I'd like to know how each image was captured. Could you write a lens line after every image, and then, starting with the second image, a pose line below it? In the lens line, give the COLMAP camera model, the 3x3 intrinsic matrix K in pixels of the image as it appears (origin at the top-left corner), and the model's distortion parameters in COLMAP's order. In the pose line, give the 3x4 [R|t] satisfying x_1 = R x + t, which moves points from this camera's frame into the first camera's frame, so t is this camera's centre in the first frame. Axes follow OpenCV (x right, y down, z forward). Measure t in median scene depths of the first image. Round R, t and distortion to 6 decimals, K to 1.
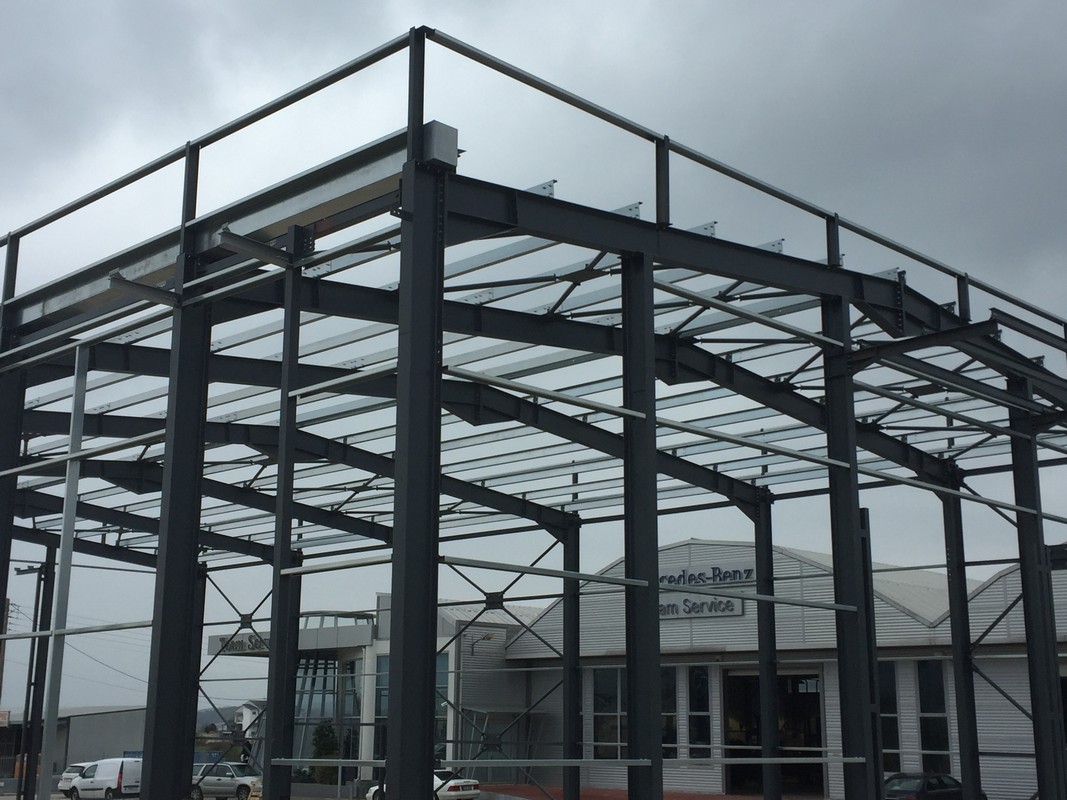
lens RADIAL K [[1409.4, 0, 535.6], [0, 1409.4, 404.3], [0, 0, 1]] dist [0.071720, 0.000000]
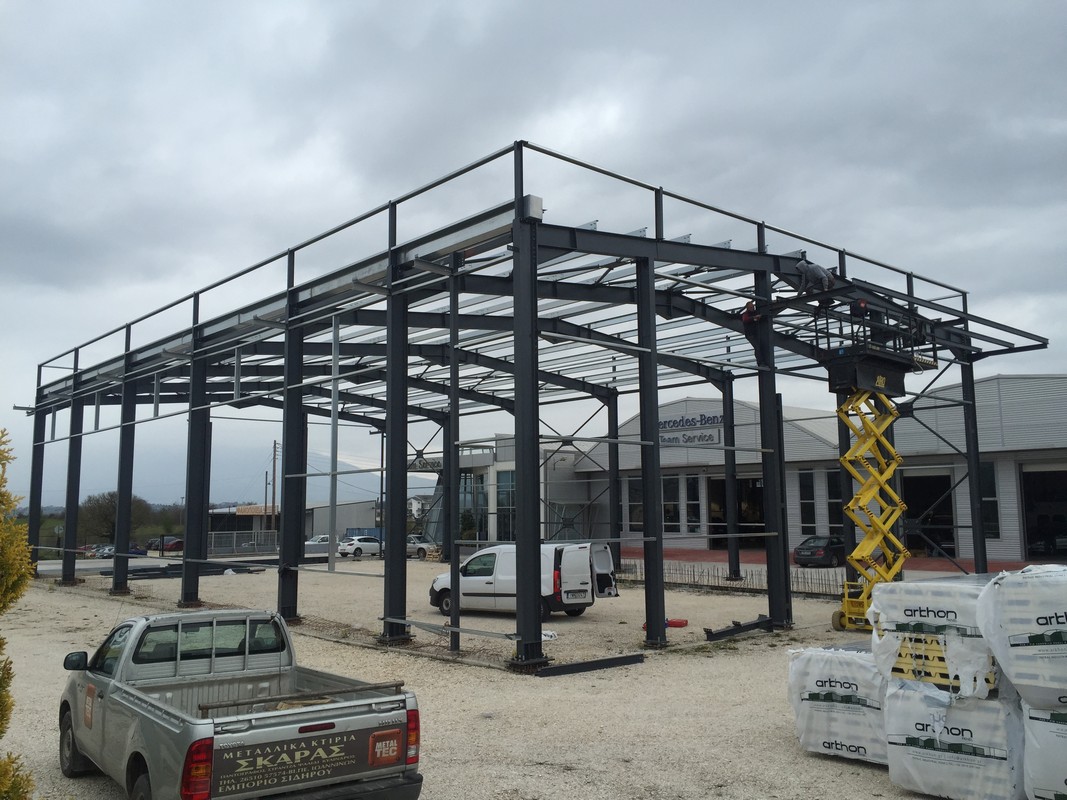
lens RADIAL K [[908.4, 0, 529.3], [0, 908.4, 398.3], [0, 0, 1]] dist [0.074125, -0.104331]
pose [[0.997397, -0.026214, -0.067166, -0.000207], [0.033035, 0.994179, 0.102551, -0.031478], [0.064087, -0.104503, 0.992458, -0.094922]]
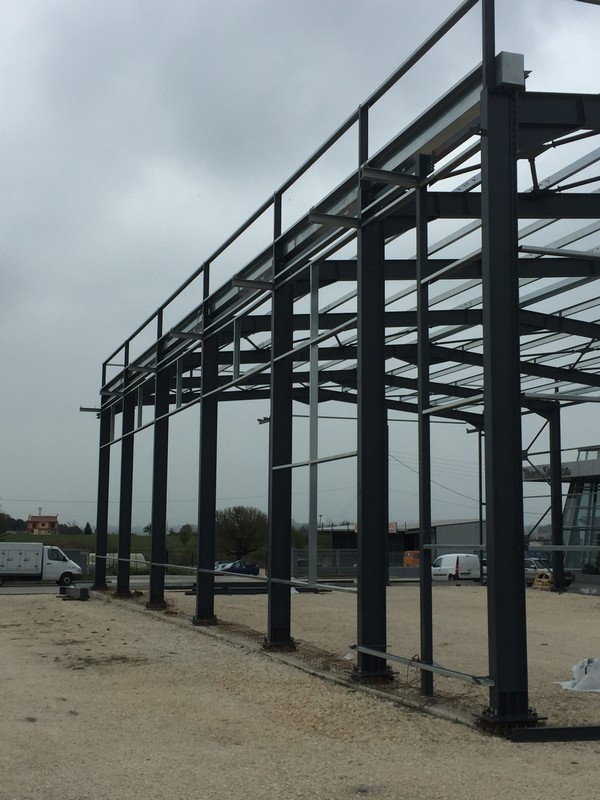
lens RADIAL K [[1056.7, 0, 299.7], [0, 1056.7, 407.8], [0, 0, 1]] dist [0.071720, 0.000000]
pose [[0.894354, -0.057686, -0.443624, 0.088856], [0.102991, 0.991564, 0.078696, 0.010863], [0.435342, -0.116071, 0.892751, 0.016566]]
